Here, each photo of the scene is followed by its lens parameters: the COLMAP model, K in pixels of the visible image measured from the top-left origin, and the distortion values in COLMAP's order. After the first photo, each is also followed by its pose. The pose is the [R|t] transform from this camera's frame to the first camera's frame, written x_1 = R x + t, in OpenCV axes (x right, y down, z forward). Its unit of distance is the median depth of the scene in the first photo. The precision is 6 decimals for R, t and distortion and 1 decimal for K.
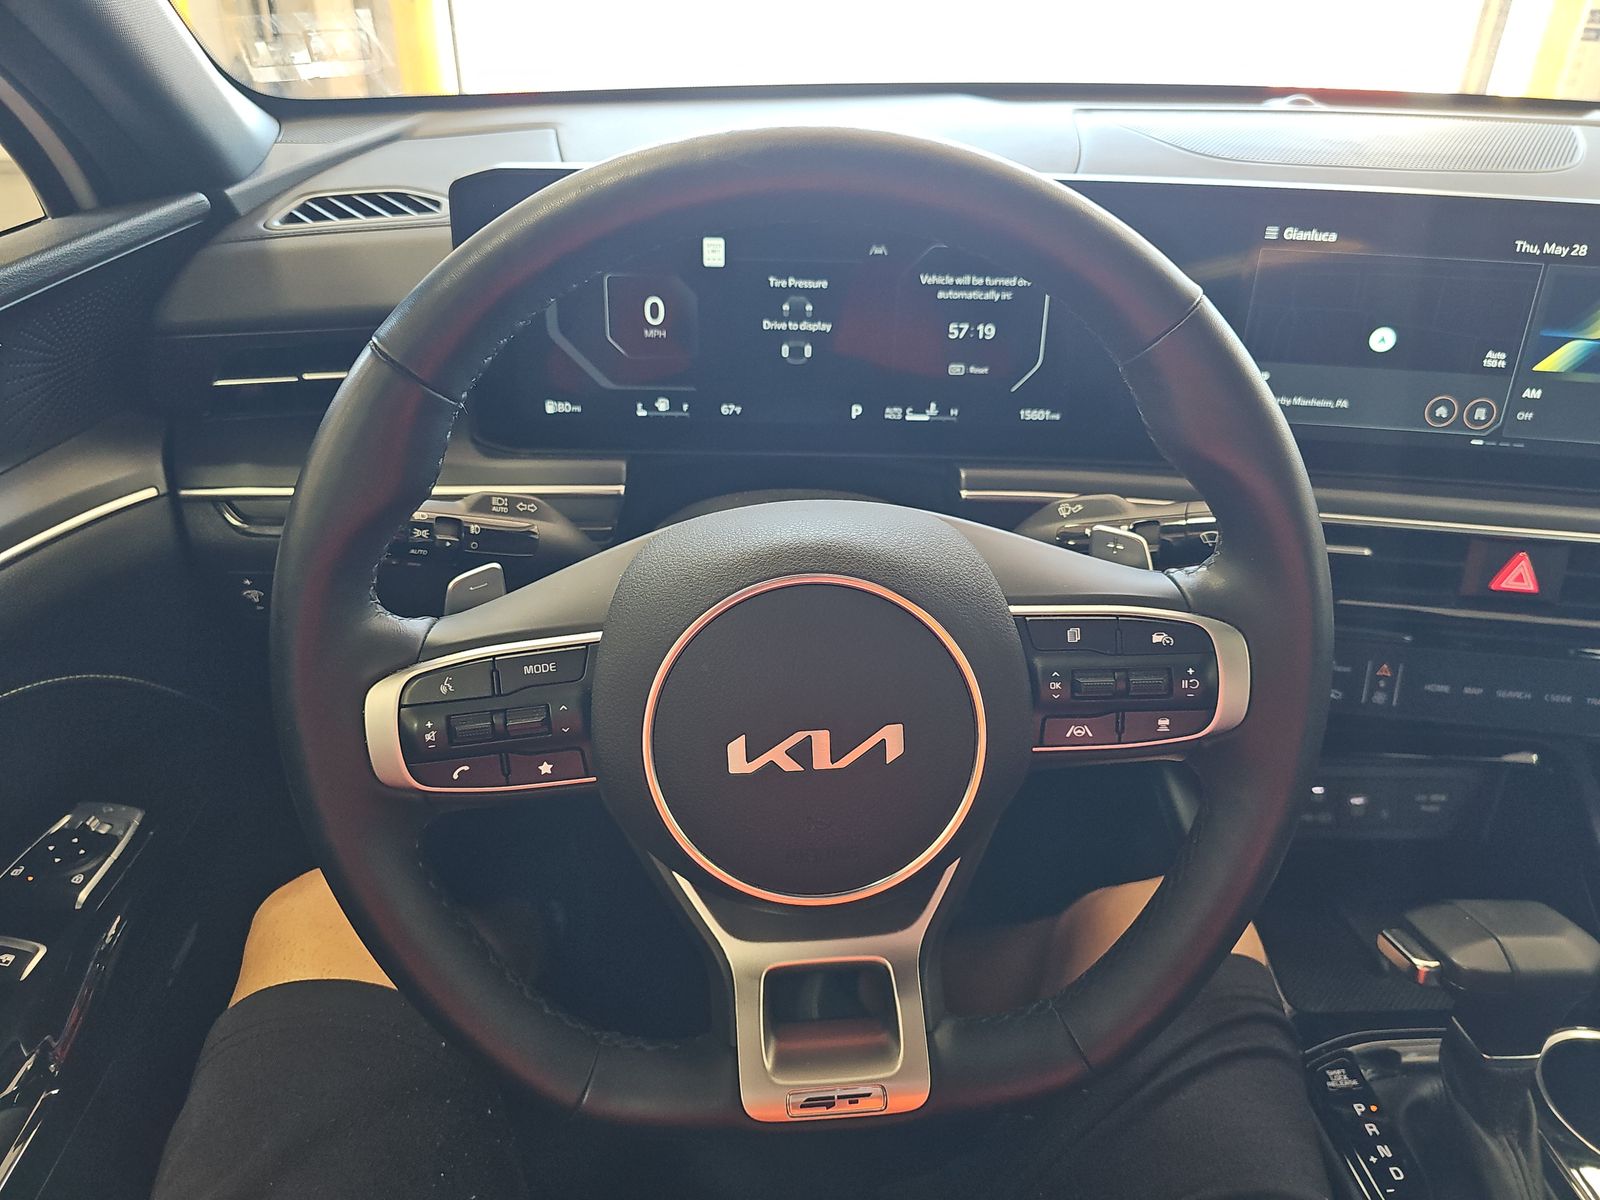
lens RADIAL K [[1053.9, 0, 800.0], [0, 1053.9, 600.0], [0, 0, 1]] dist [0.022876, -0.031104]
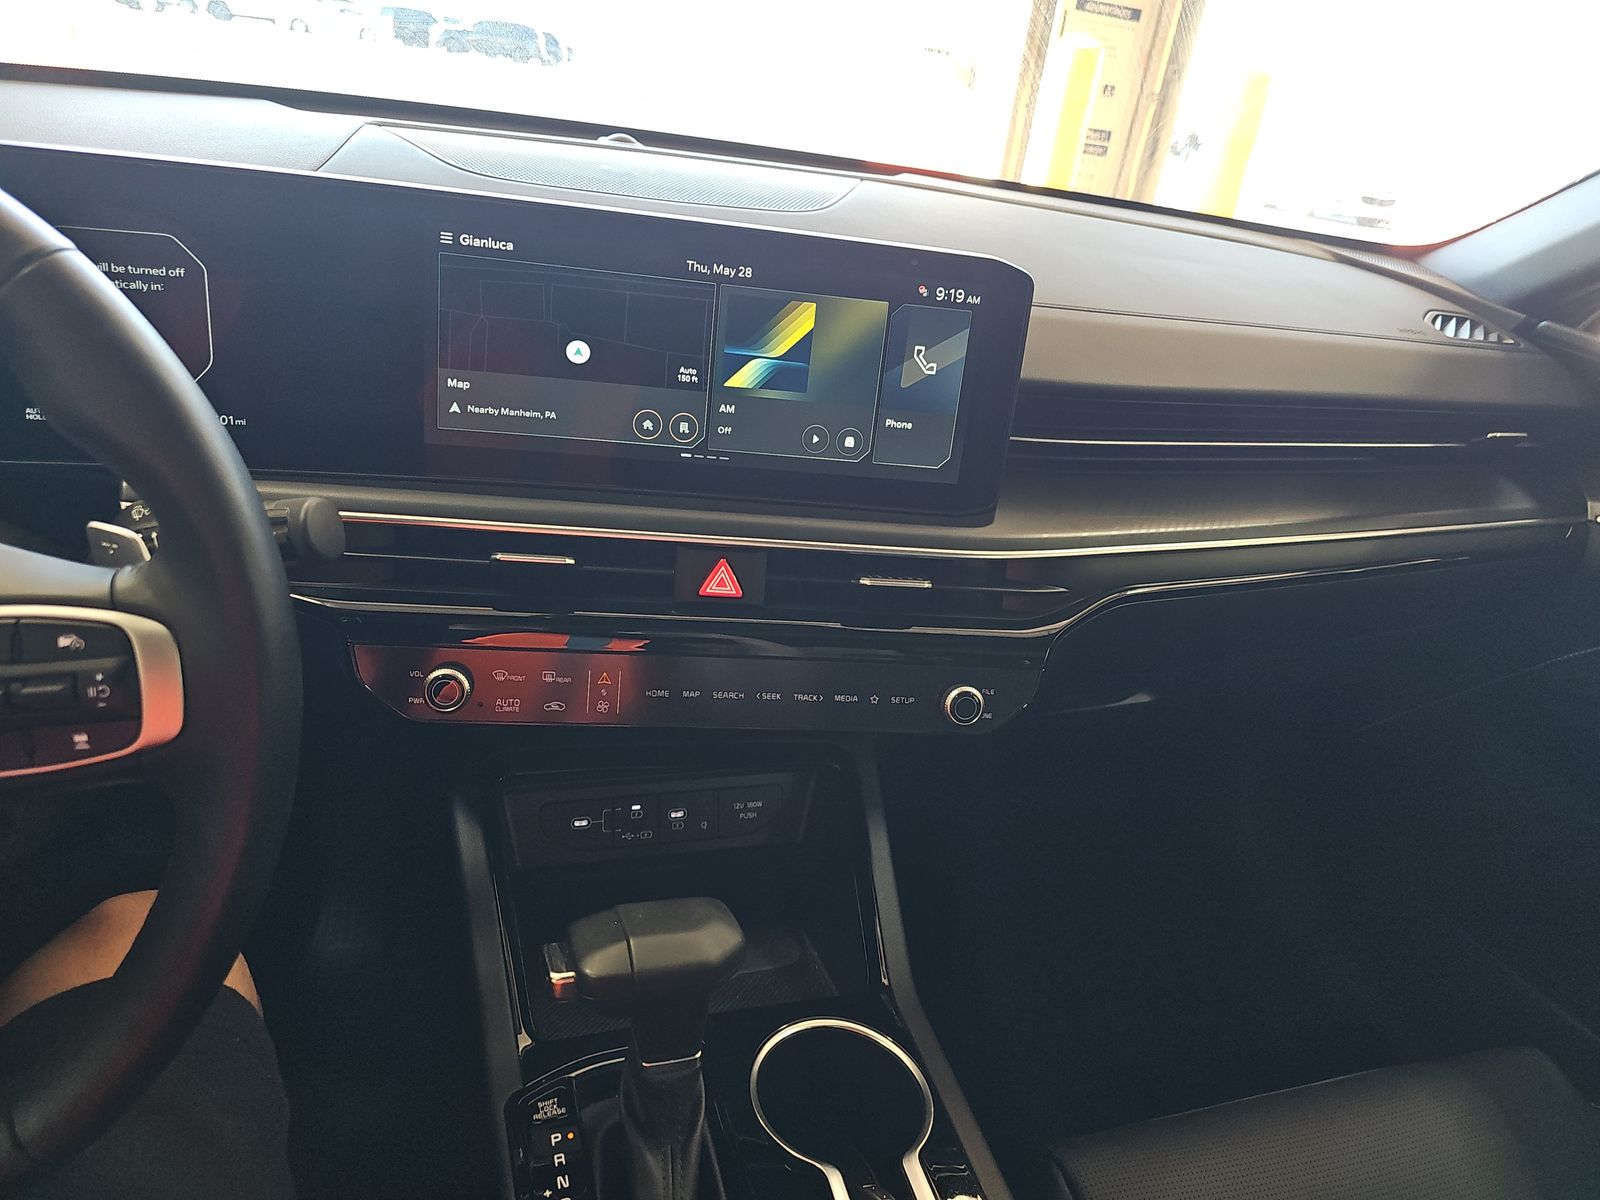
lens RADIAL K [[1031.0, 0, 800.0], [0, 1031.0, 600.0], [0, 0, 1]] dist [0.081843, -0.113708]
pose [[0.958205, -0.030650, 0.284436, 0.464295], [0.046750, 0.997655, -0.049987, 0.050556], [-0.282237, 0.061195, 0.957391, 0.003419]]
